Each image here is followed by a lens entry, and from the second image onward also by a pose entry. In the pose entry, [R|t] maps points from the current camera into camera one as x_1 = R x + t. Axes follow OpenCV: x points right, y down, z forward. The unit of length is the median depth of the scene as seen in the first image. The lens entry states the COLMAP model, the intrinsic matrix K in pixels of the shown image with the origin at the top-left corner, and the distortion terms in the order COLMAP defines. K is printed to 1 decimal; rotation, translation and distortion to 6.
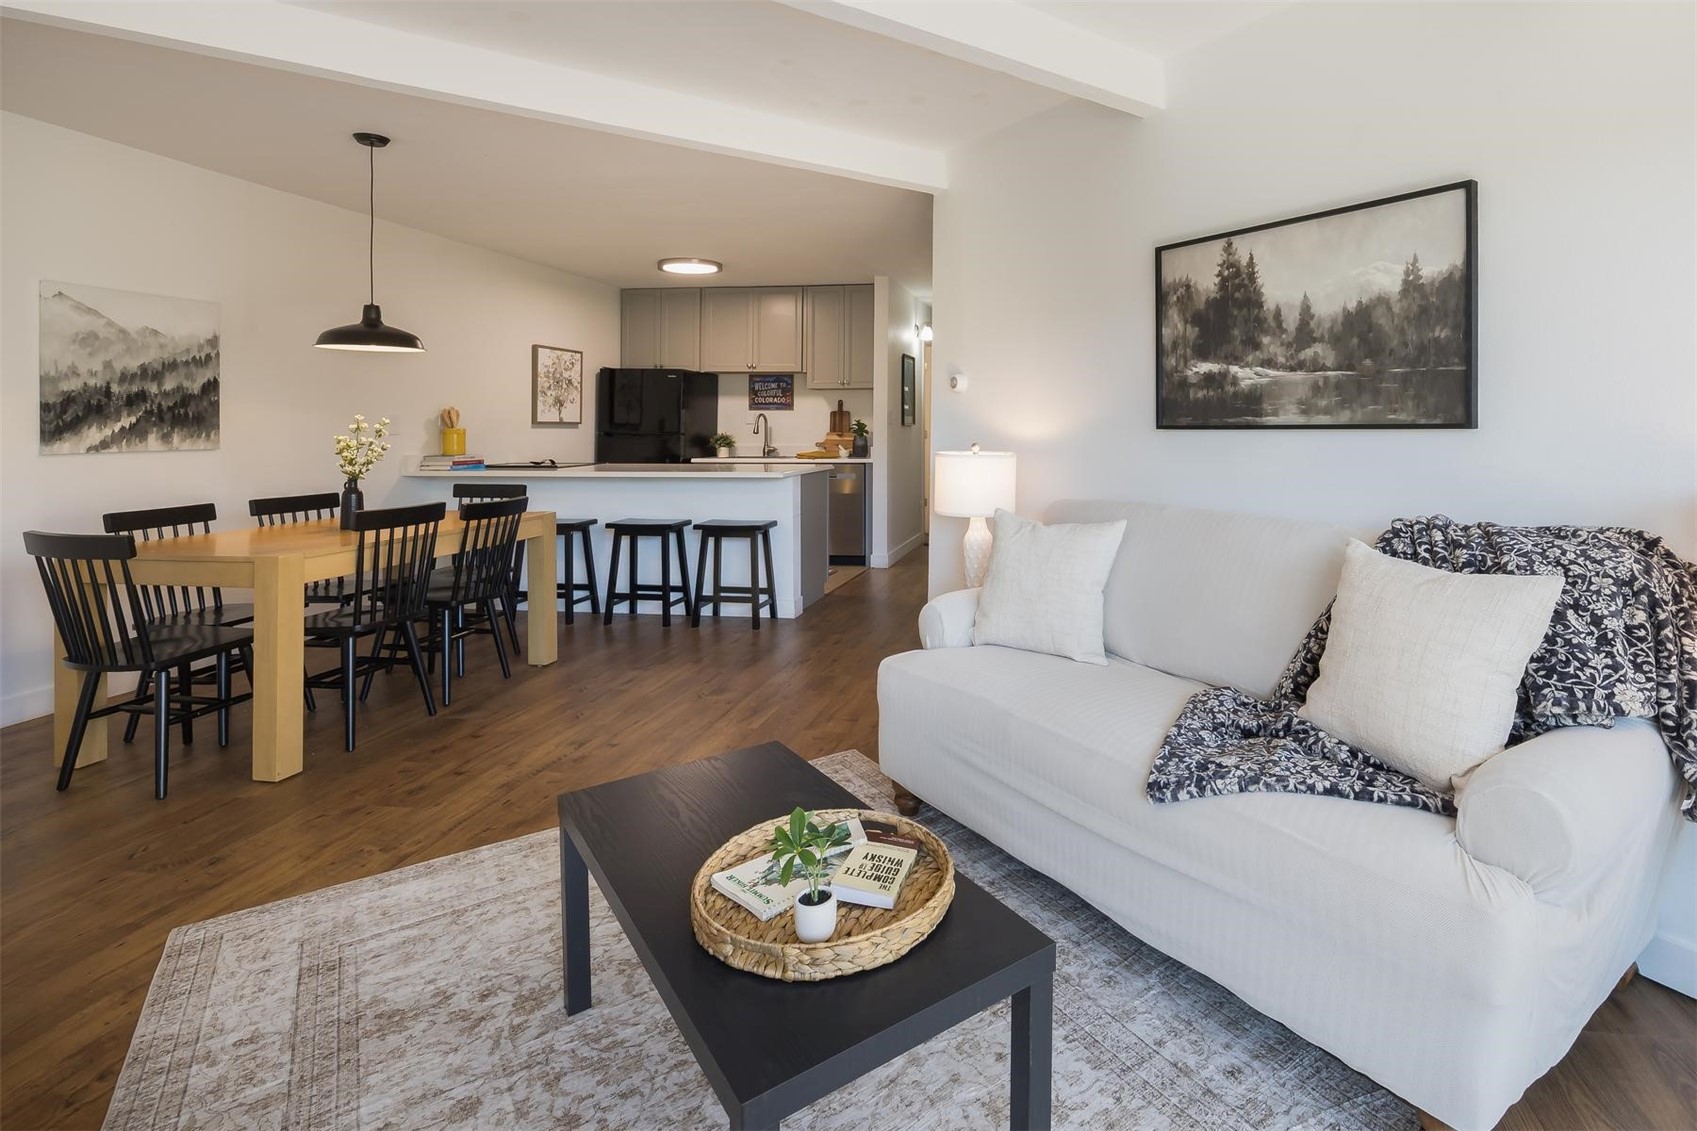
lens RADIAL K [[828.6, 0, 968.7], [0, 828.6, 429.6], [0, 0, 1]] dist [-0.009500, 0.000422]
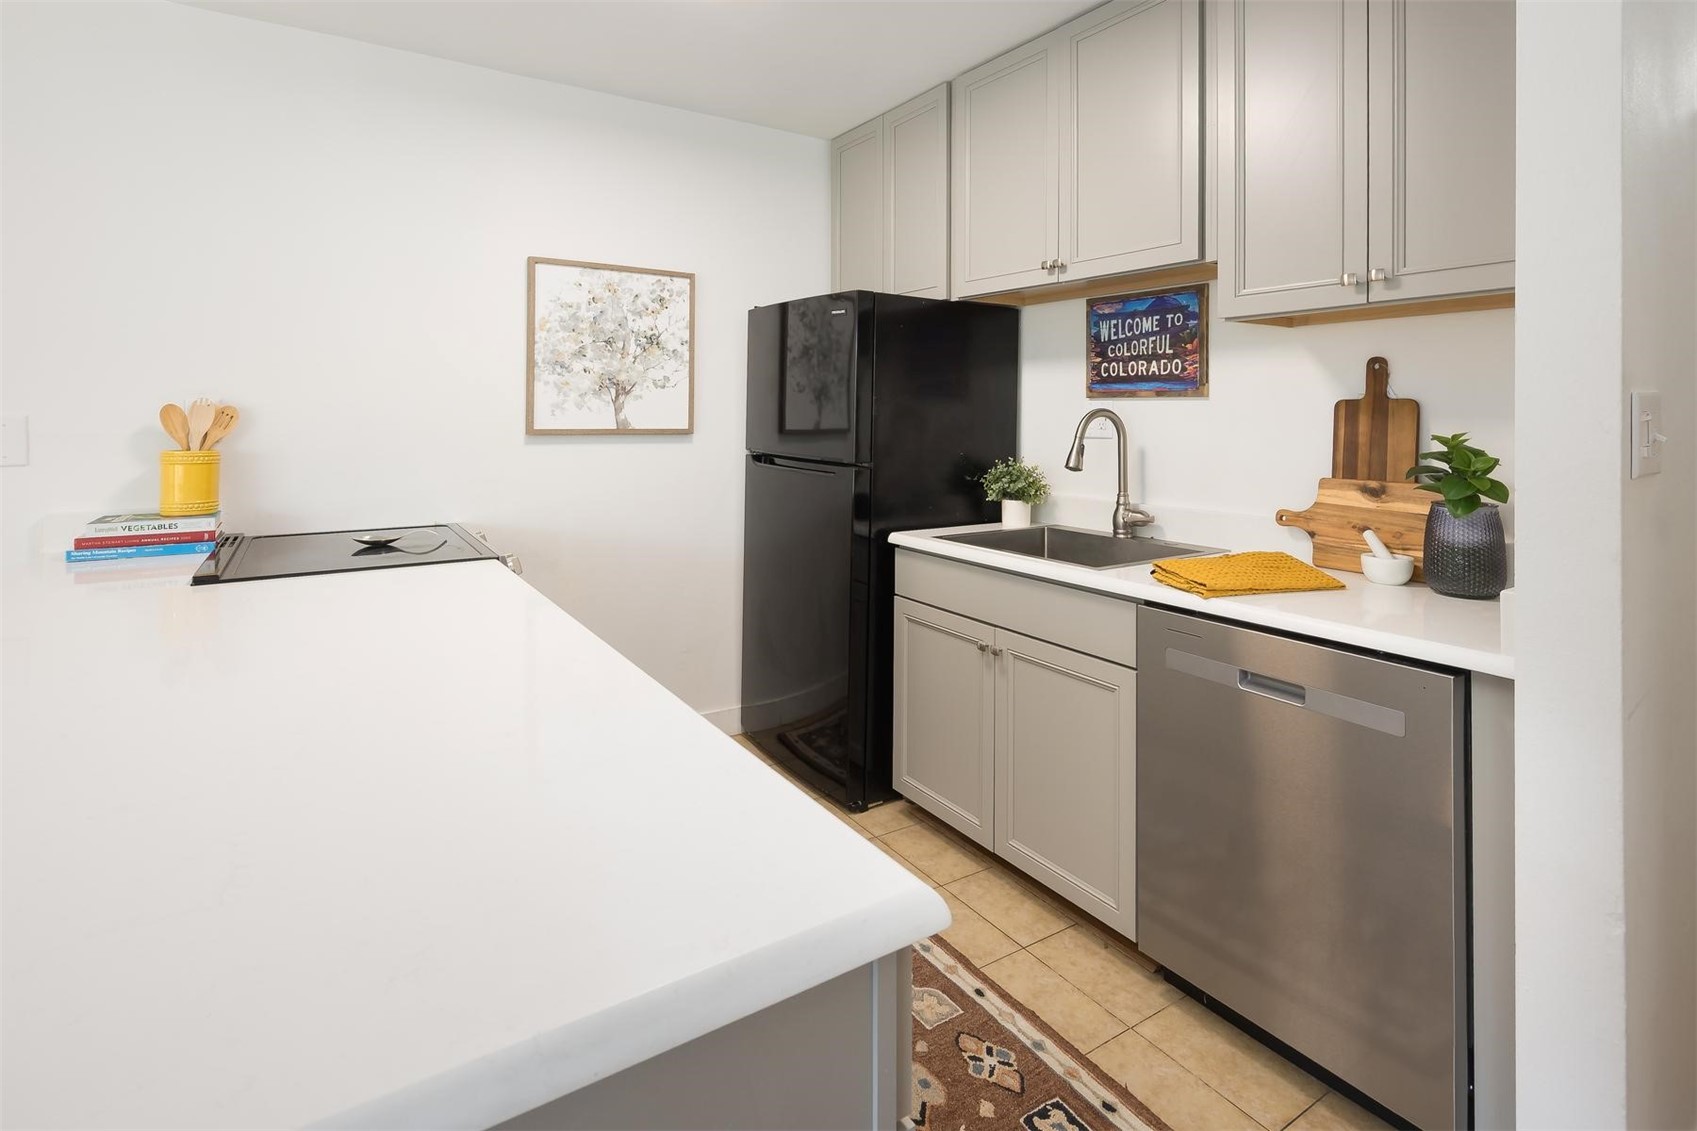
lens RADIAL K [[822.5, 0, 825.1], [0, 822.5, 413.4], [0, 0, 1]] dist [-0.013085, 0.000702]
pose [[0.639321, 0.004390, -0.768928, -0.098911], [-0.008963, 0.999958, -0.001743, -0.023116], [0.768888, 0.008006, 0.639333, 1.023719]]
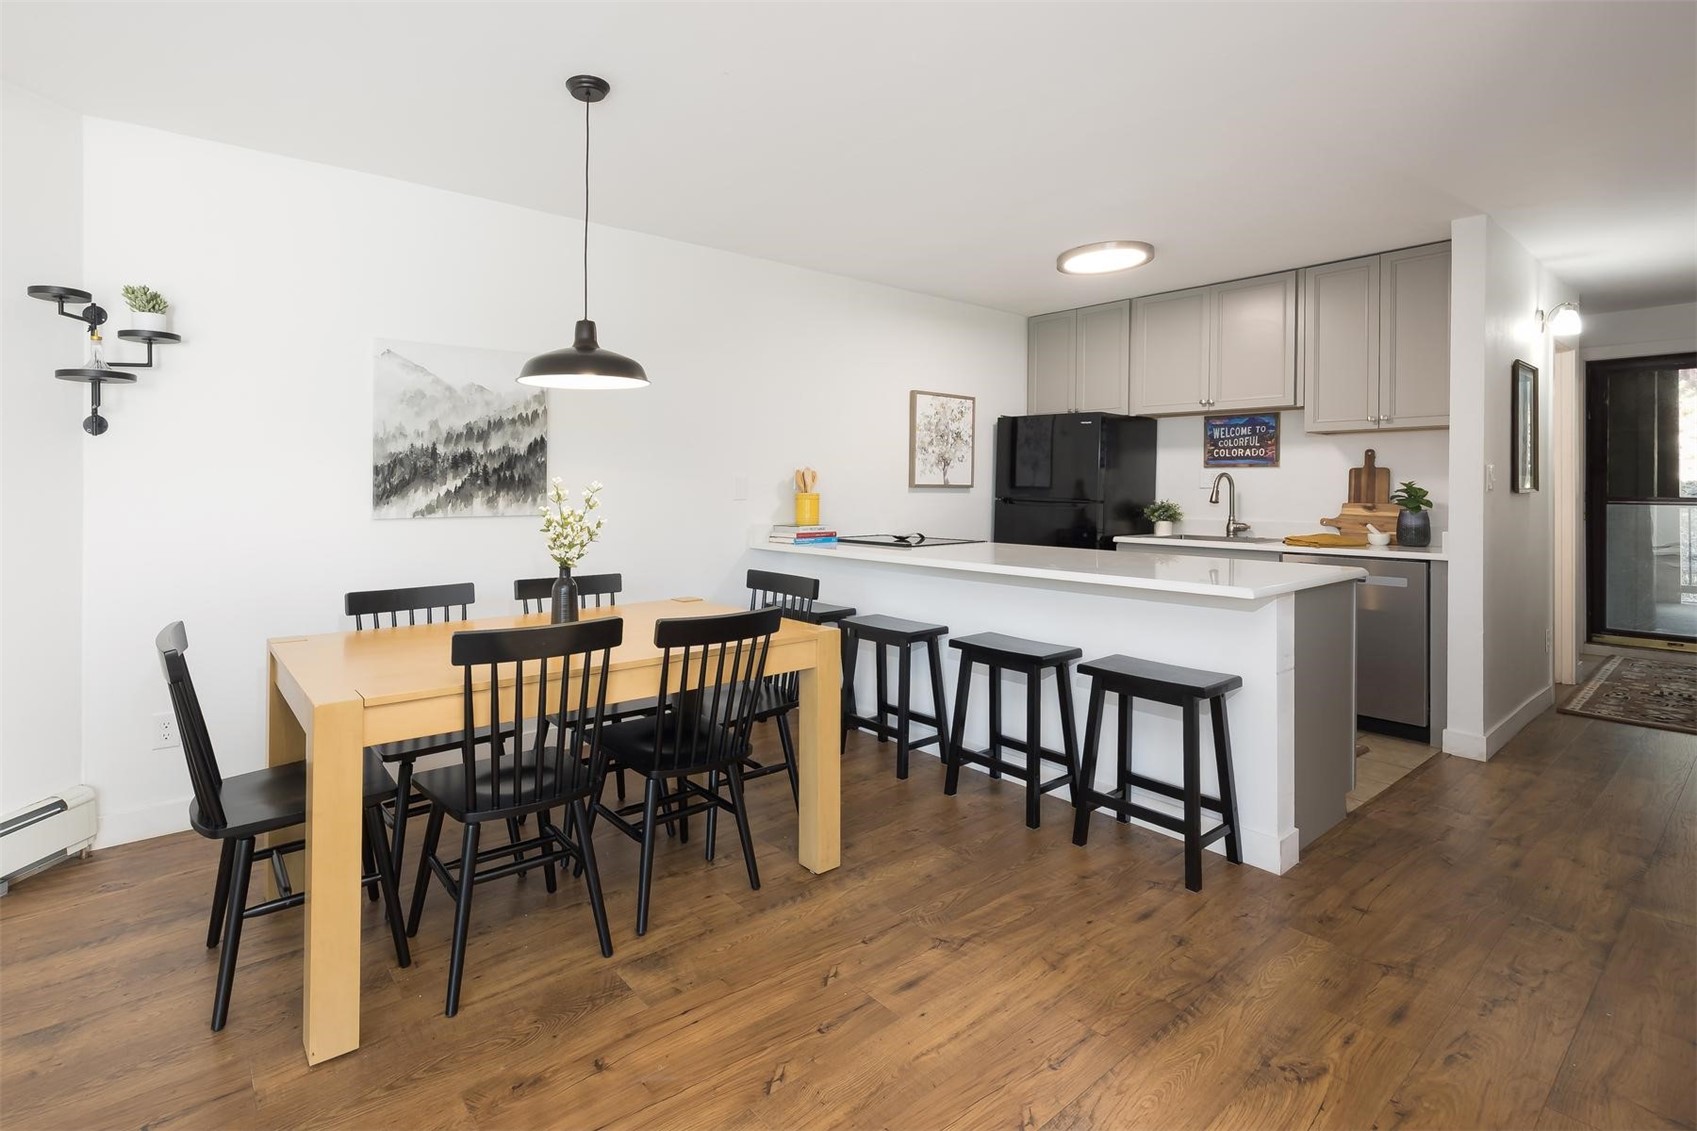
lens RADIAL K [[808.1, 0, 759.7], [0, 808.1, 486.7], [0, 0, 1]] dist [0.002672, -0.000857]
pose [[0.712060, 0.005538, -0.702096, -0.084790], [-0.008373, 0.999965, -0.000604, -0.006713], [0.702068, 0.006309, 0.712082, 0.395417]]
